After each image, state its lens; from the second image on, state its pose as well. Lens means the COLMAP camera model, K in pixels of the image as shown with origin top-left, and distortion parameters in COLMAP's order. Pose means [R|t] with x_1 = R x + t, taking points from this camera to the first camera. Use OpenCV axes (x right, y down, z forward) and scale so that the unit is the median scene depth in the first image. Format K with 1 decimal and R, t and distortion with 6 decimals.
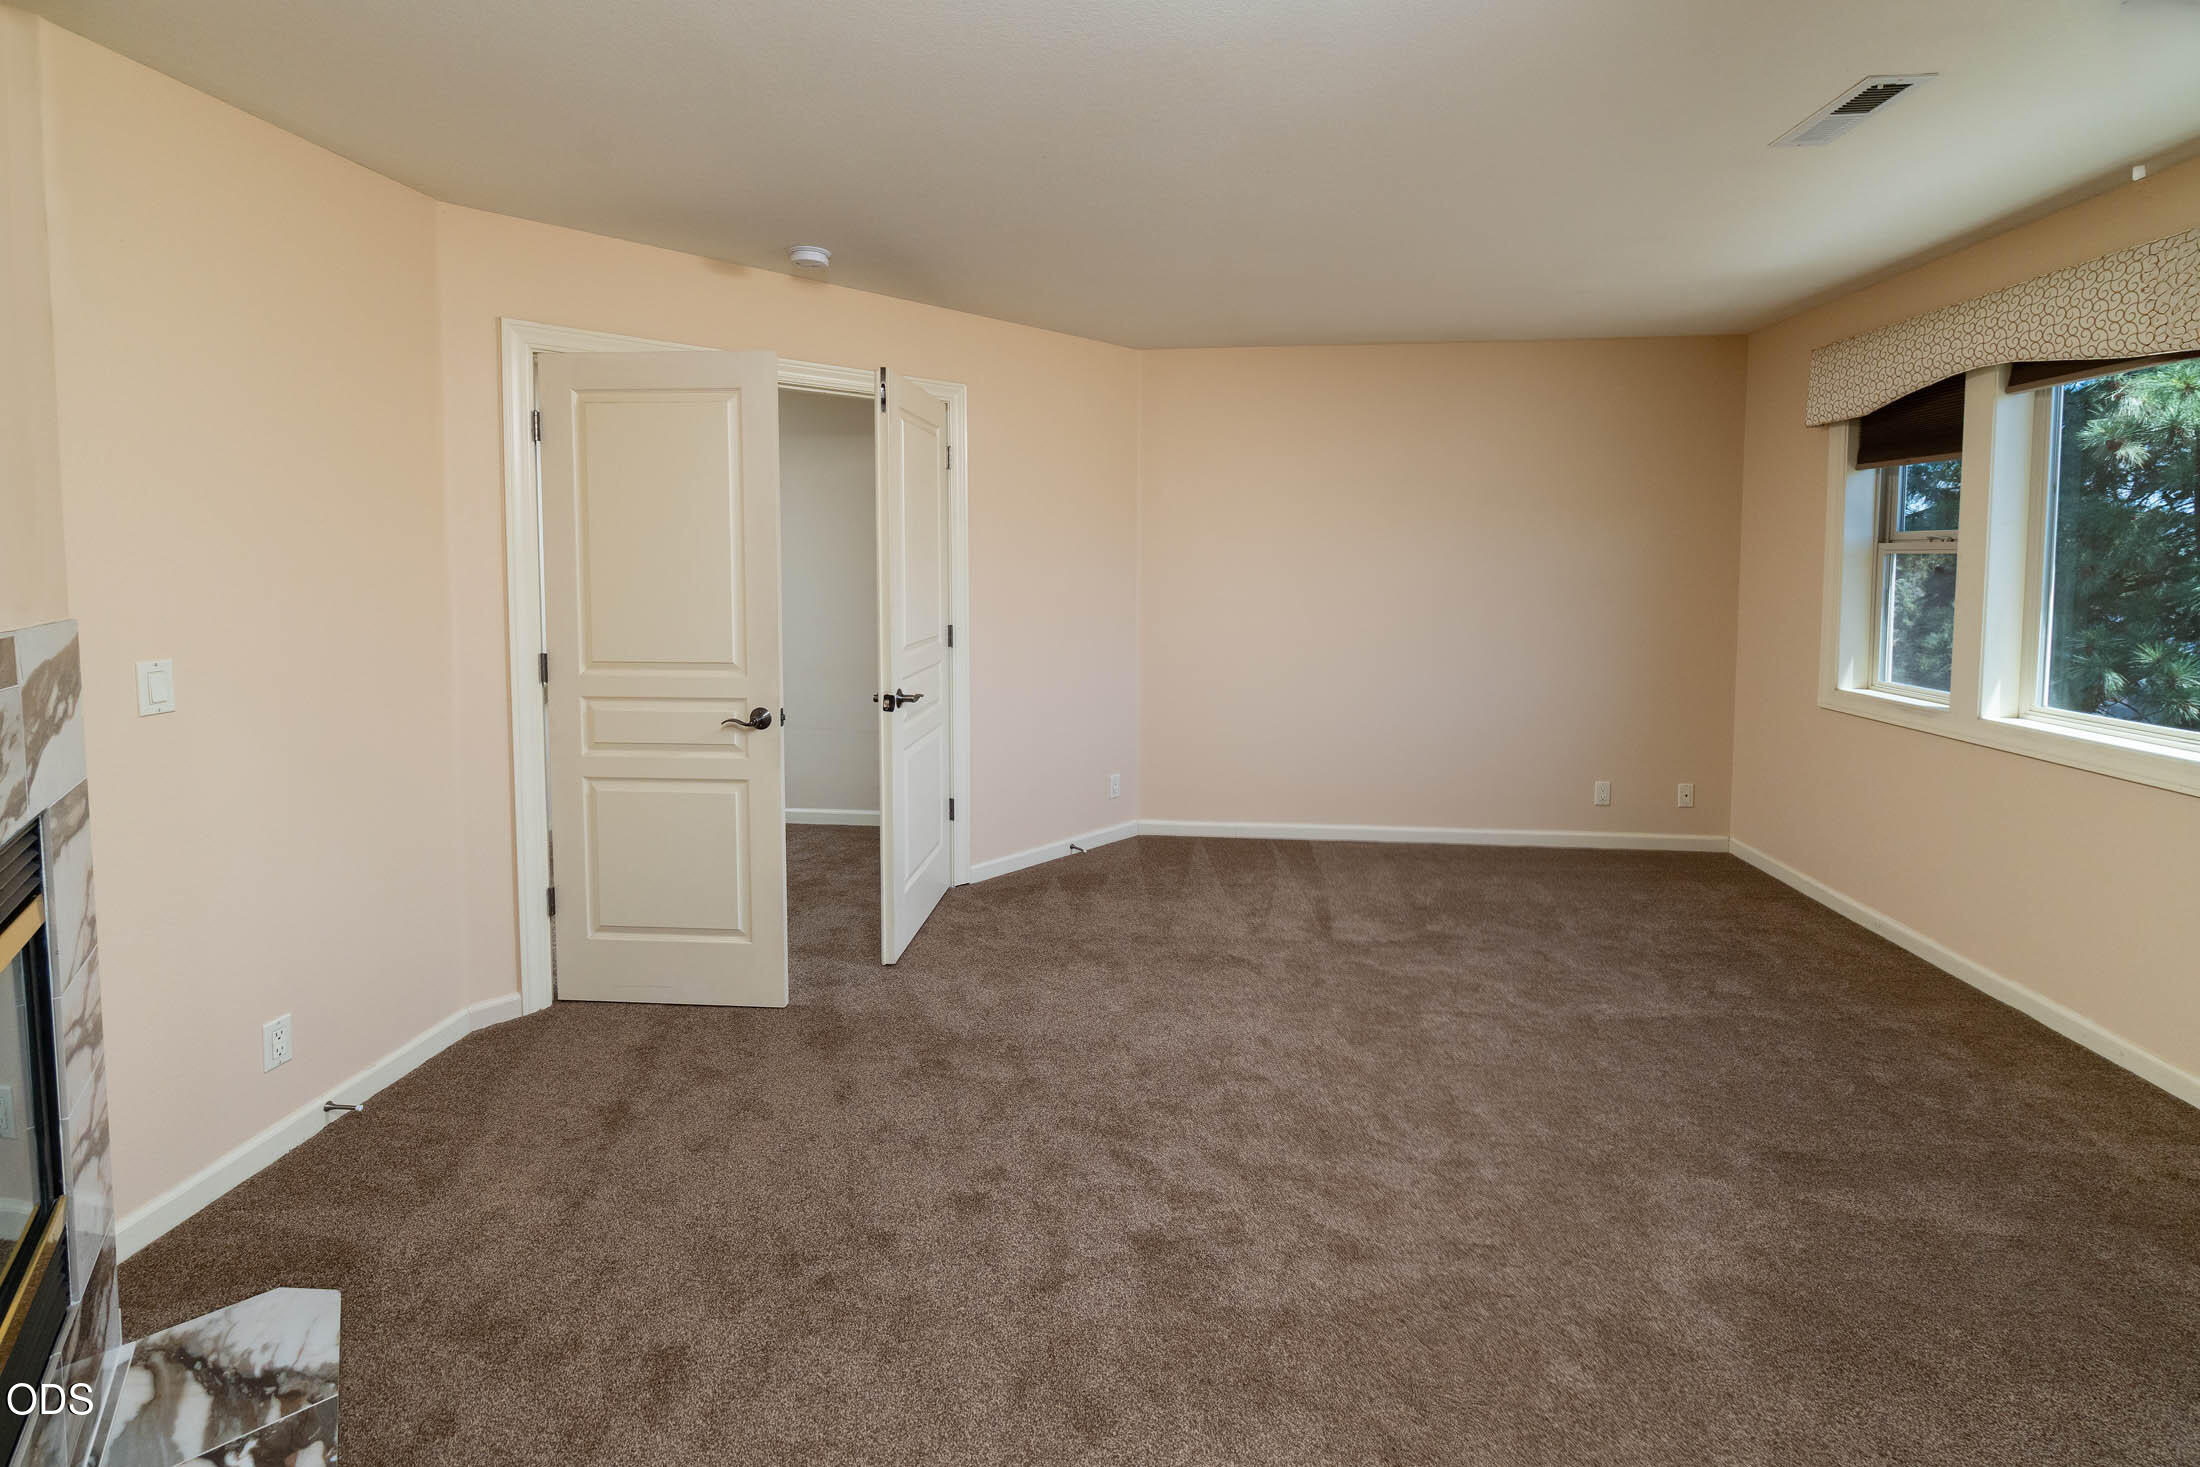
lens RADIAL K [[939.7, 0, 1100.0], [0, 939.7, 733.5], [0, 0, 1]] dist [-0.001841, 0.000450]
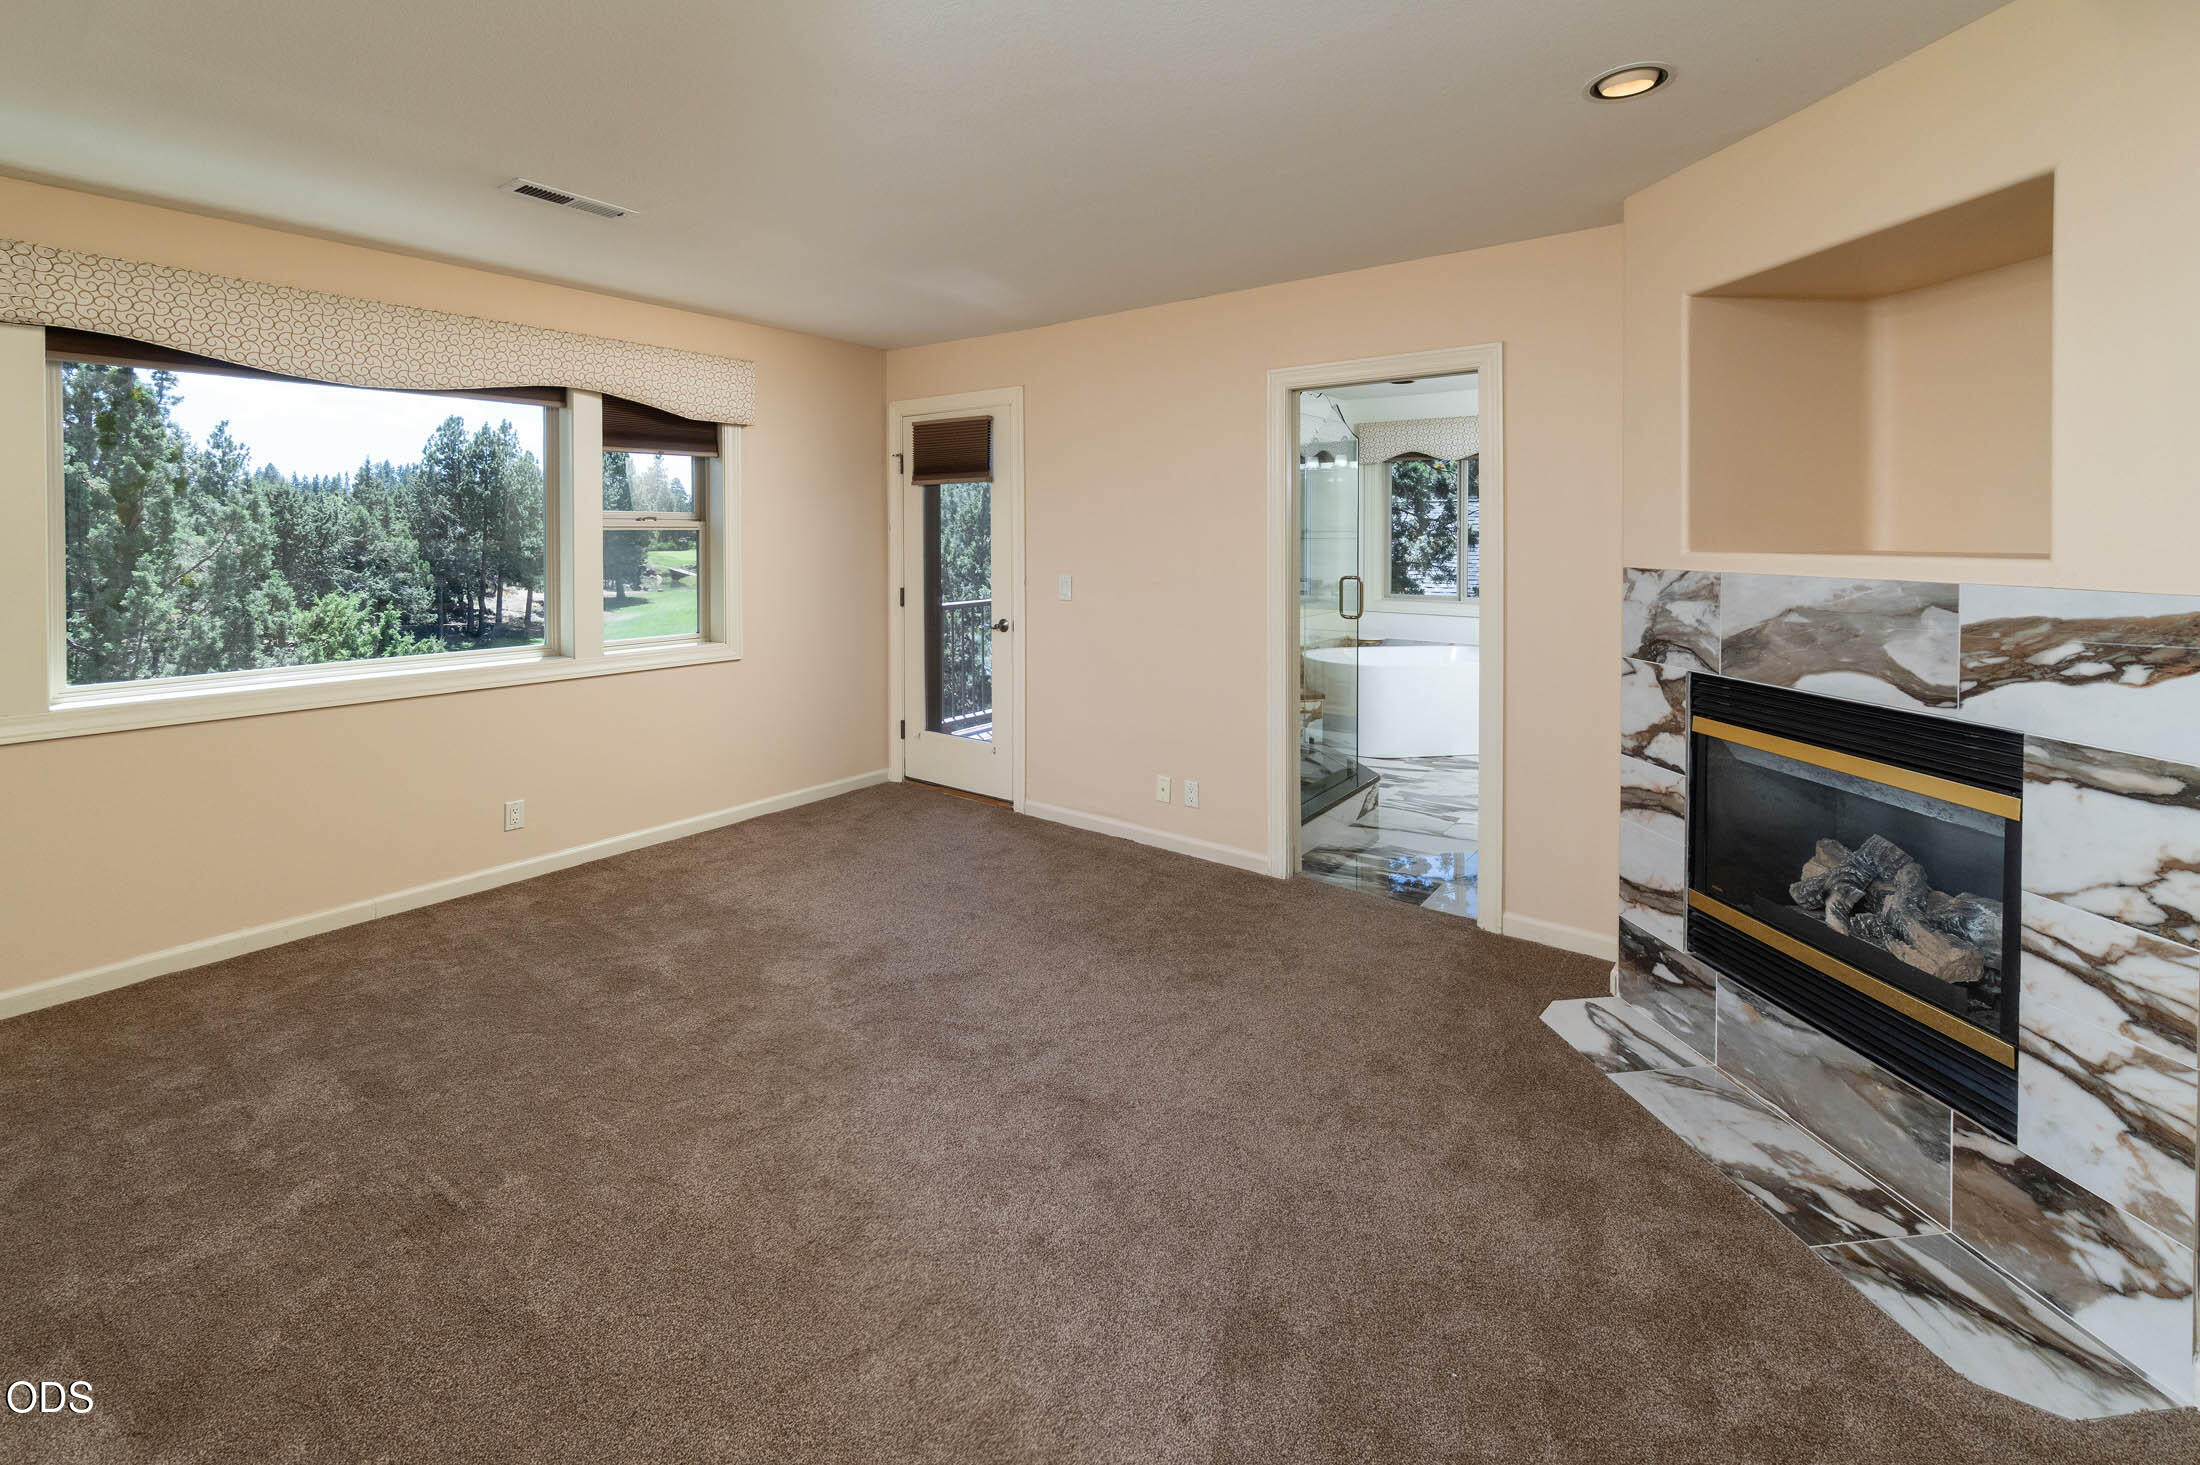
lens RADIAL K [[923.1, 0, 1101.3], [0, 923.1, 553.5], [0, 0, 1]] dist [0.000291, 0.000178]
pose [[-0.854411, -0.005625, 0.519567, -0.649556], [0.098317, 0.980128, 0.172290, -0.398685], [-0.510211, 0.198289, -0.836879, 2.198024]]
